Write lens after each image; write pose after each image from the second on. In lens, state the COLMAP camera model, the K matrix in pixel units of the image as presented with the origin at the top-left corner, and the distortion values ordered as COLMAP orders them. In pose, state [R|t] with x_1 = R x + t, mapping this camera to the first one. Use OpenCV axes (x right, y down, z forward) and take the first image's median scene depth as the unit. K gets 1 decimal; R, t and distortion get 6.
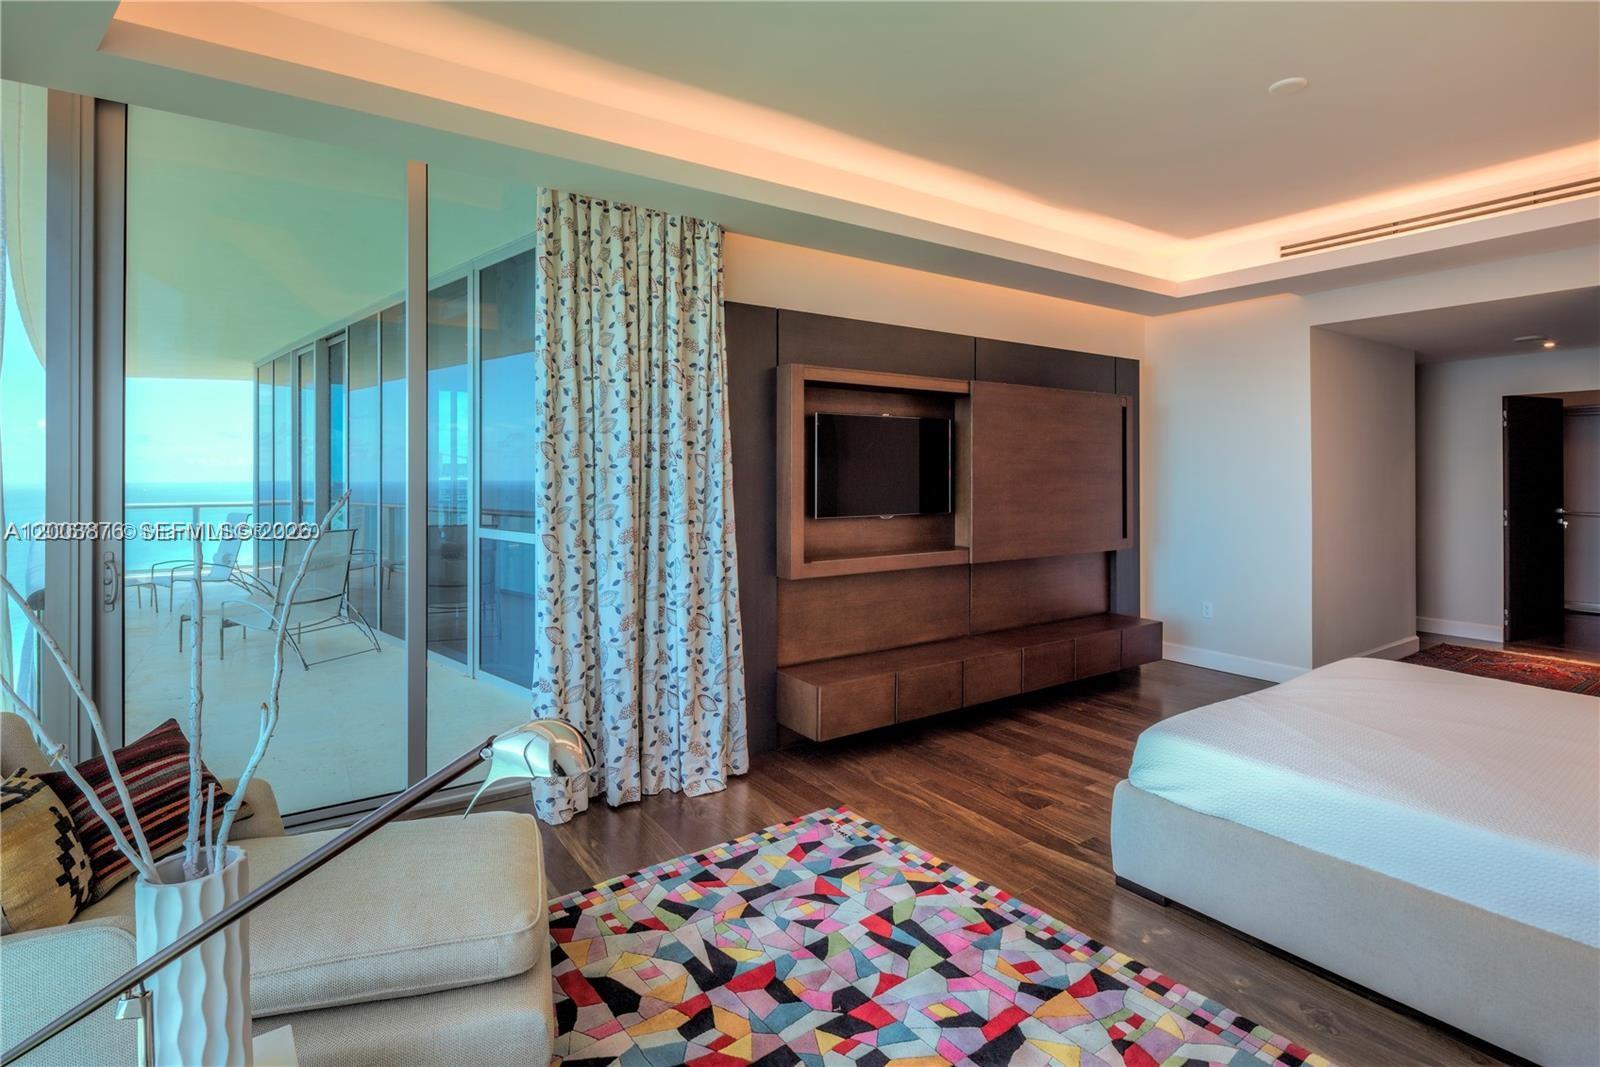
lens RADIAL K [[779.9, 0, 785.8], [0, 779.9, 470.5], [0, 0, 1]] dist [0.000169, -0.003429]
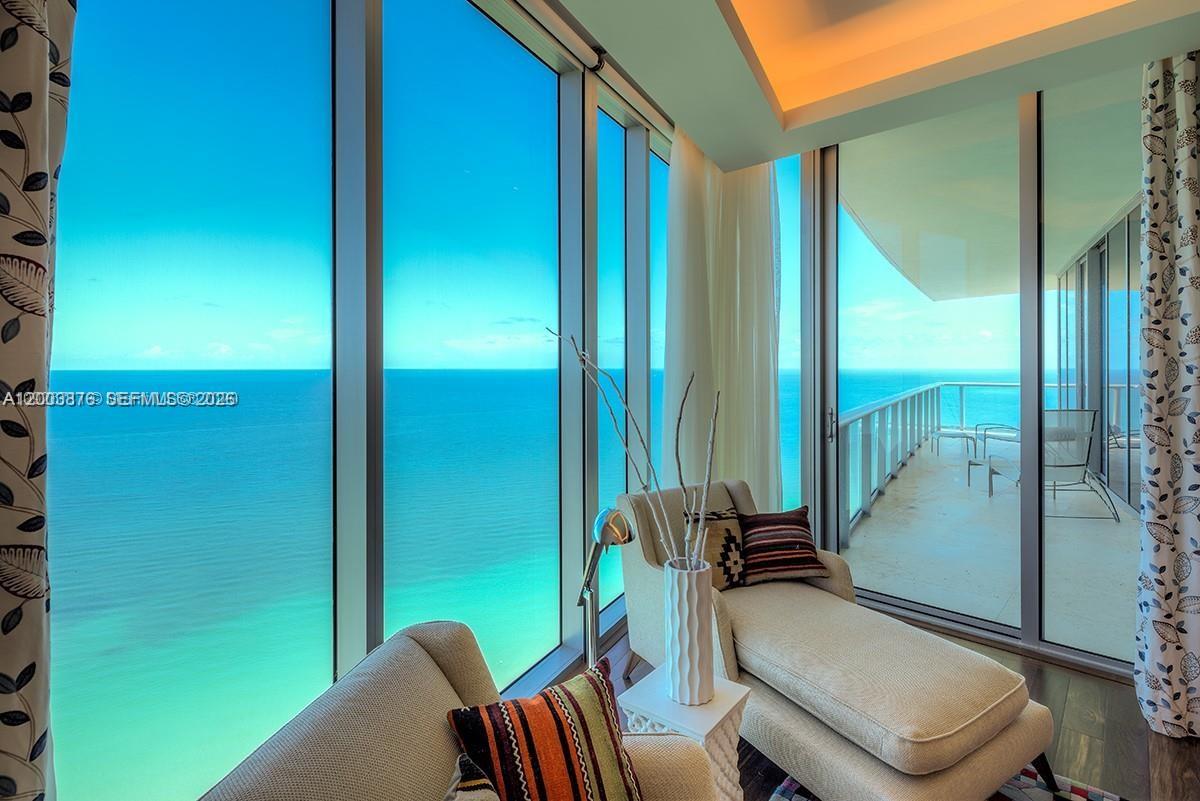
lens RADIAL K [[584.9, 0, 605.4], [0, 584.9, 364.5], [0, 0, 1]] dist [0.000169, -0.003429]
pose [[0.217220, 0.000545, -0.976122, 0.243777], [0.006926, 0.999974, 0.002100, 0.001796], [0.976098, -0.007217, 0.217211, 0.192589]]
